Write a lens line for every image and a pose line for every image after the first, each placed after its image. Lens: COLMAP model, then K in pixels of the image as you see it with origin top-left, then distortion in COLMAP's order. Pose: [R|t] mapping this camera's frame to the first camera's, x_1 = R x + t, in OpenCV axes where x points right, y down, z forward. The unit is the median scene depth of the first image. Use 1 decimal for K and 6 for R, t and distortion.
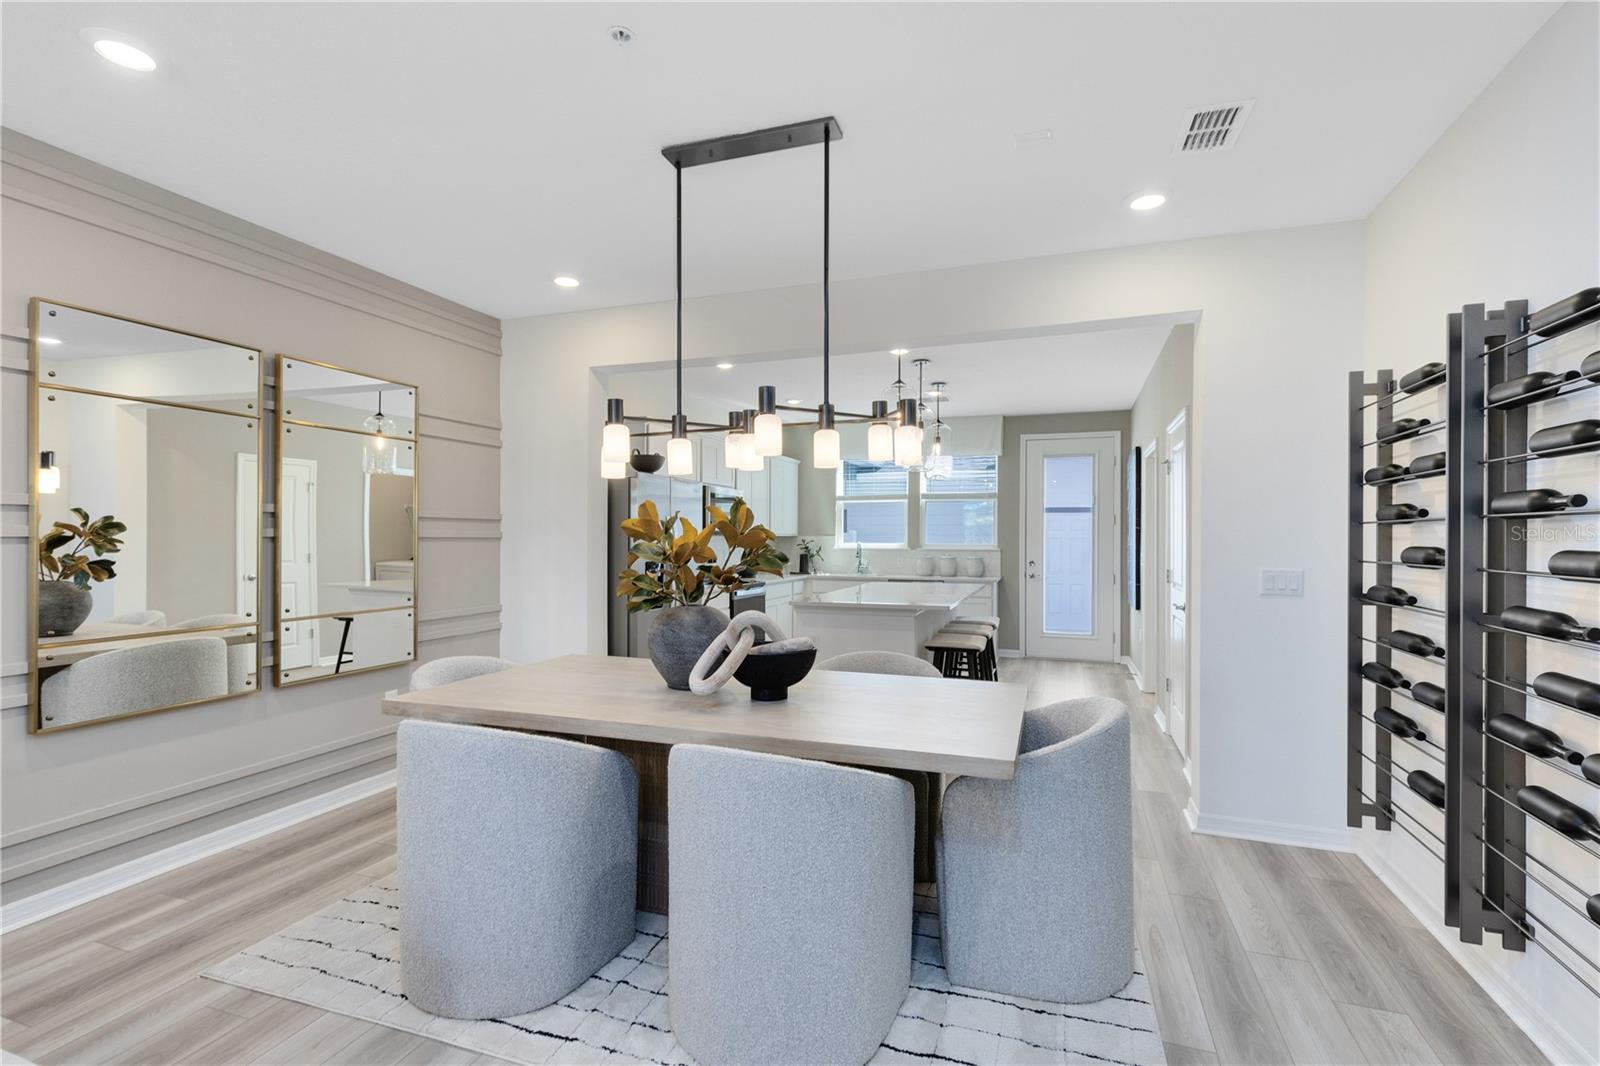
lens RADIAL K [[731.1, 0, 809.1], [0, 731.1, 533.7], [0, 0, 1]] dist [0.012243, -0.002150]
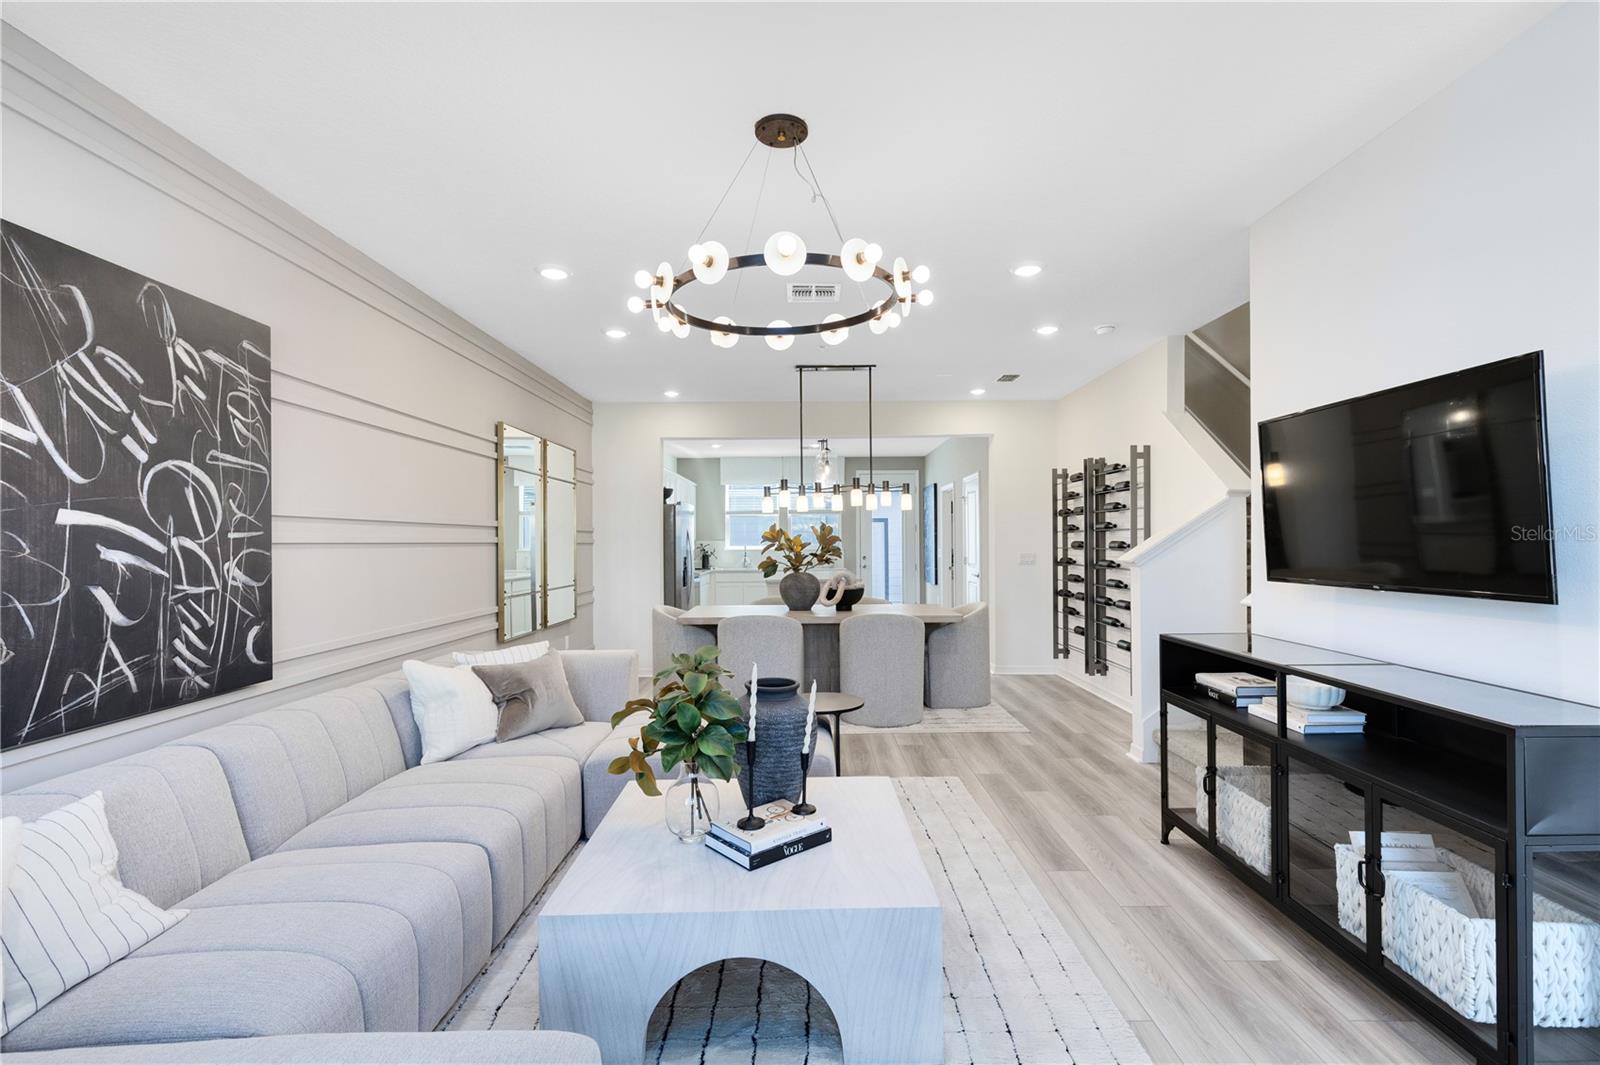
lens RADIAL K [[731.1, 0, 812.0], [0, 731.1, 535.7], [0, 0, 1]] dist [0.012243, -0.002150]
pose [[0.941314, -0.006402, 0.337473, -0.831131], [0.008007, 0.999962, -0.003364, -0.000909], [-0.337438, 0.005869, 0.941329, -1.007130]]
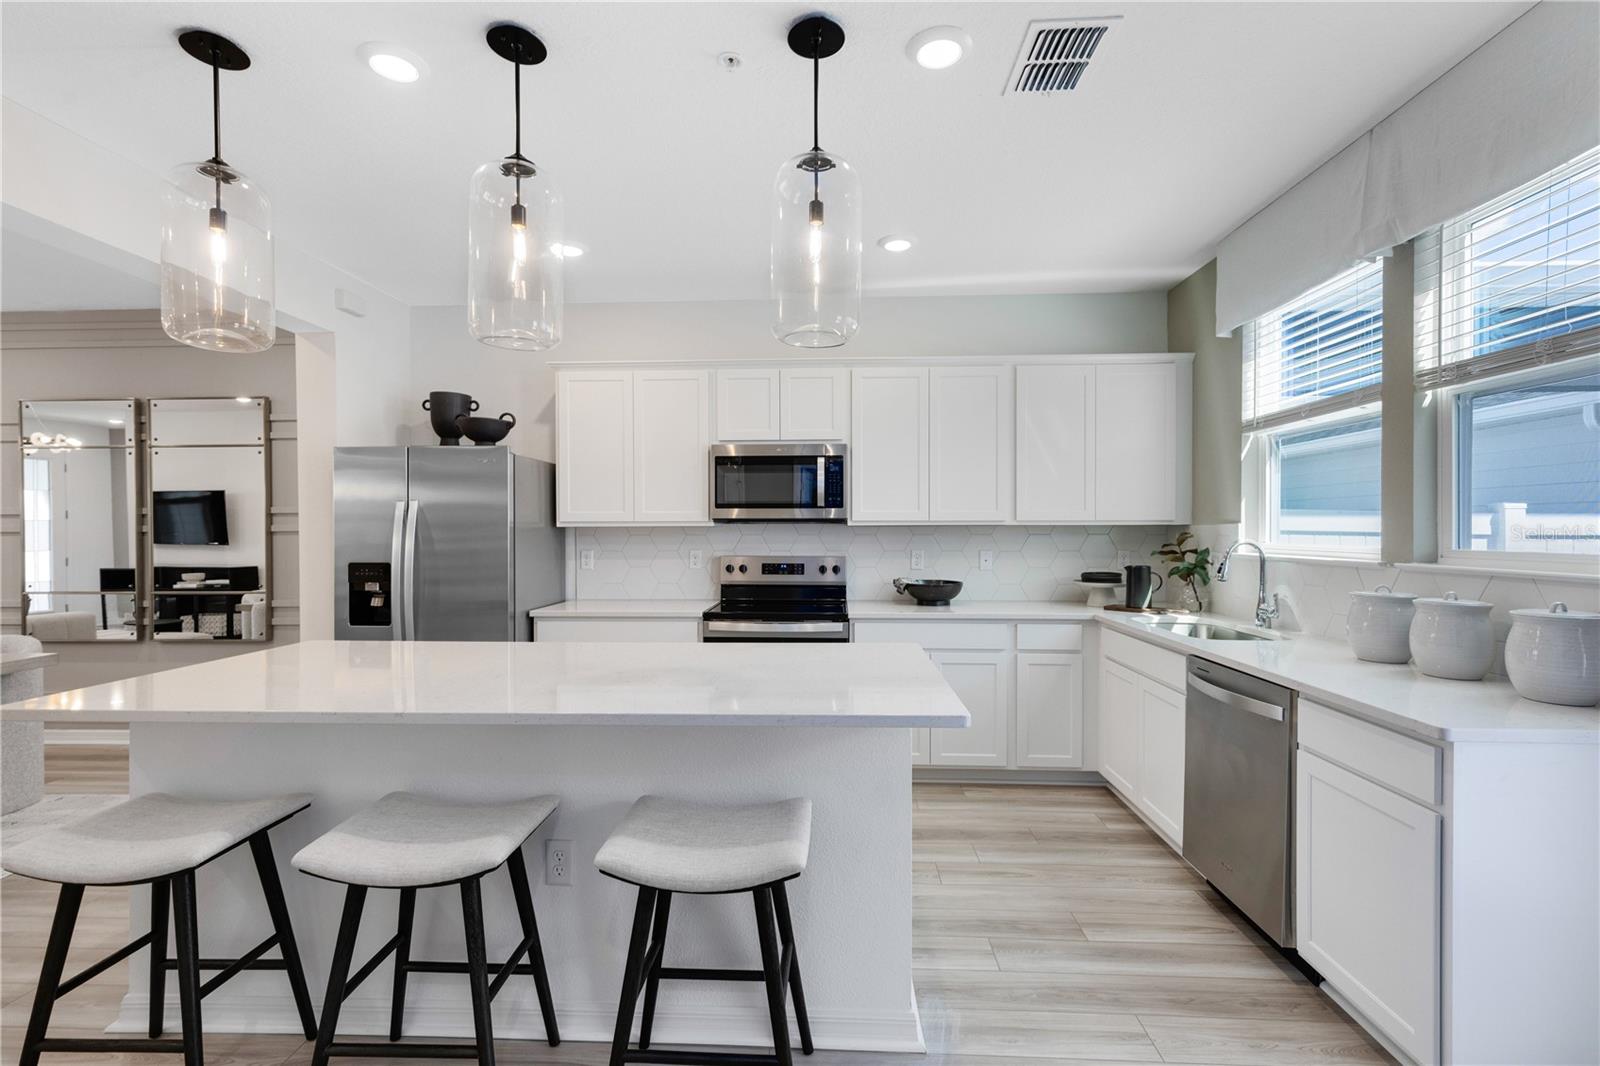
lens RADIAL K [[731.1, 0, 803.6], [0, 731.1, 534.7], [0, 0, 1]] dist [0.012243, -0.002150]
pose [[0.279151, 0.004975, -0.960234, 1.085945], [0.008619, 0.999933, 0.007687, 0.011572], [0.960208, -0.010422, 0.279090, 2.069736]]
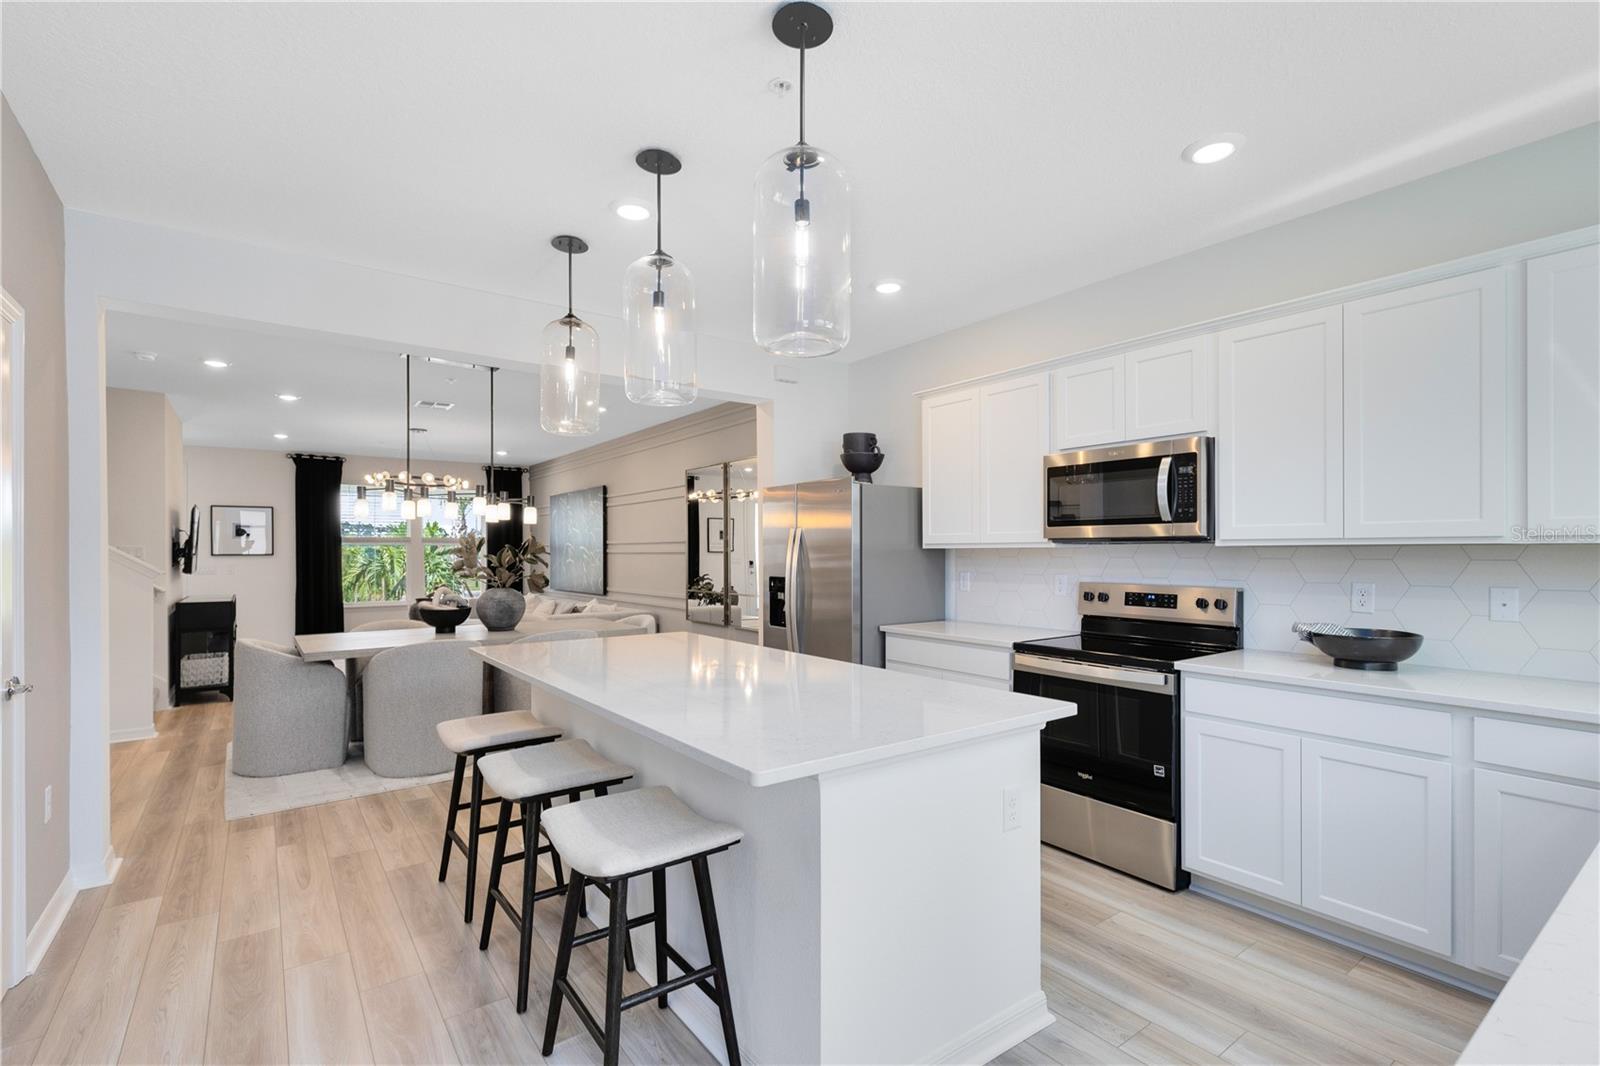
lens RADIAL K [[731.1, 0, 797.8], [0, 731.1, 551.7], [0, 0, 1]] dist [0.012243, -0.002150]
pose [[-0.569758, -0.000594, -0.821813, 0.950190], [0.005713, 0.999973, -0.004684, 0.015806], [0.821793, -0.007363, -0.569739, 2.668688]]
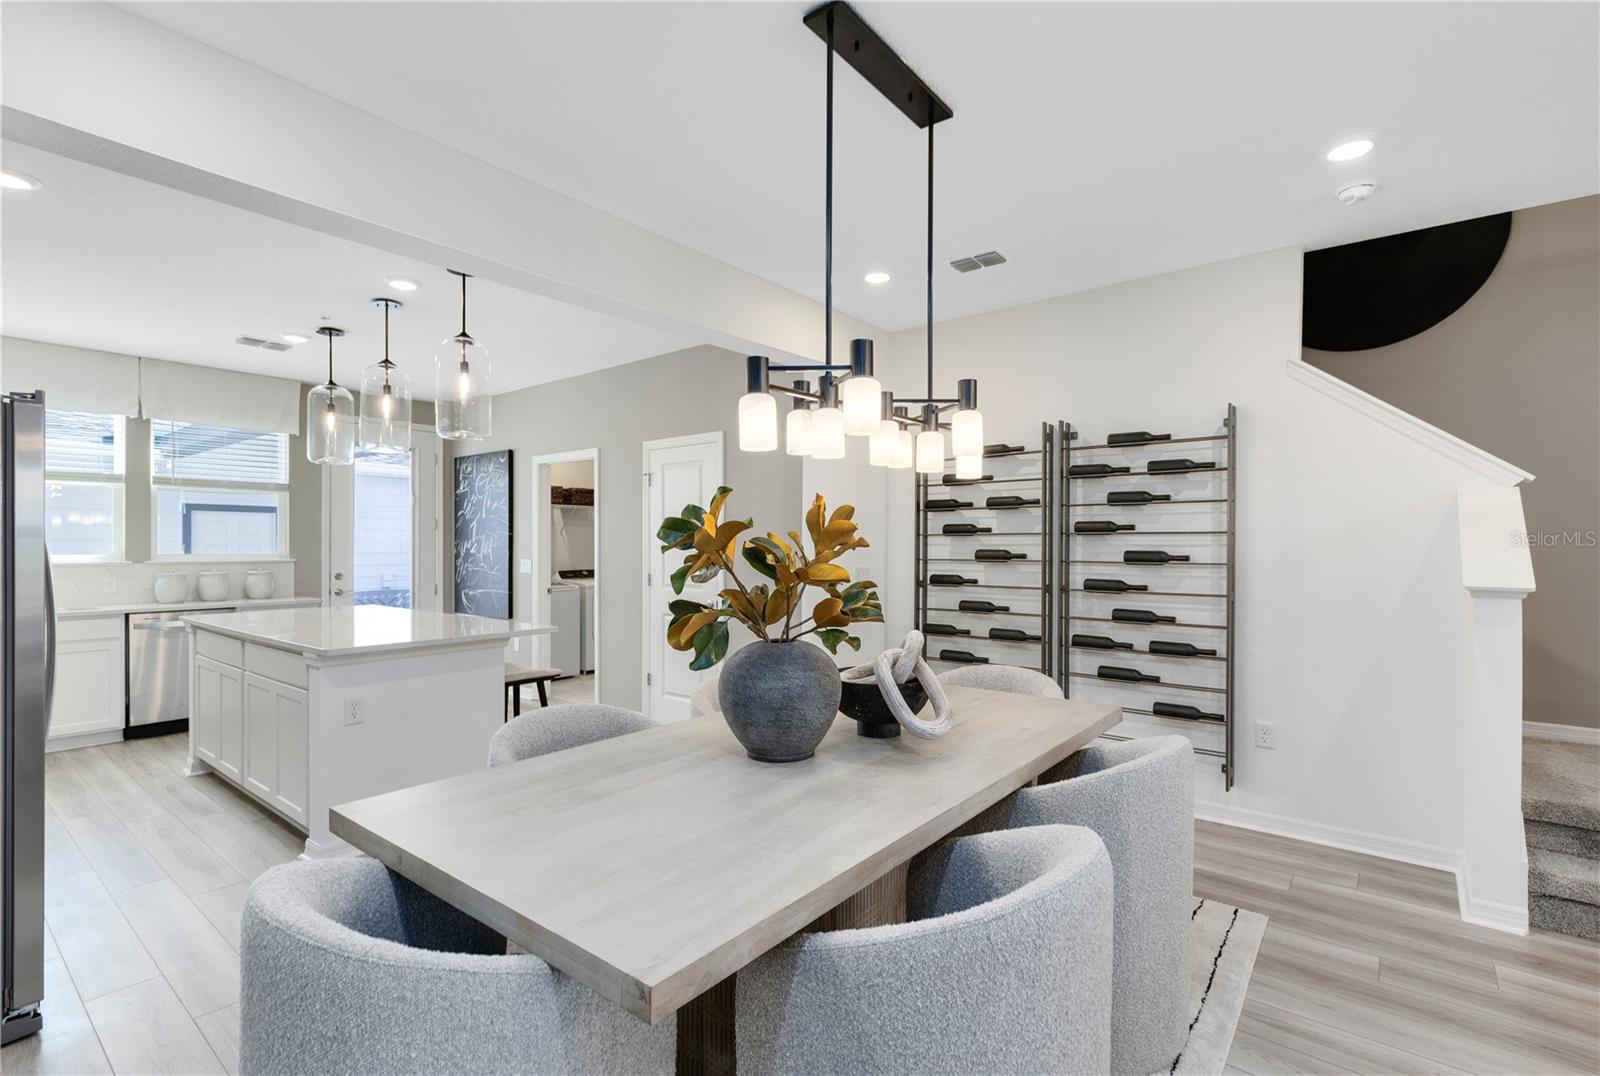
lens RADIAL K [[752.5, 0, 814.3], [0, 752.5, 538.8], [0, 0, 1]] dist [0.007283, 0.002669]
pose [[0.334846, 0.007796, 0.942241, -0.831912], [-0.004998, 0.999966, -0.006497, 0.004744], [-0.942260, -0.002533, 0.334874, 0.703954]]
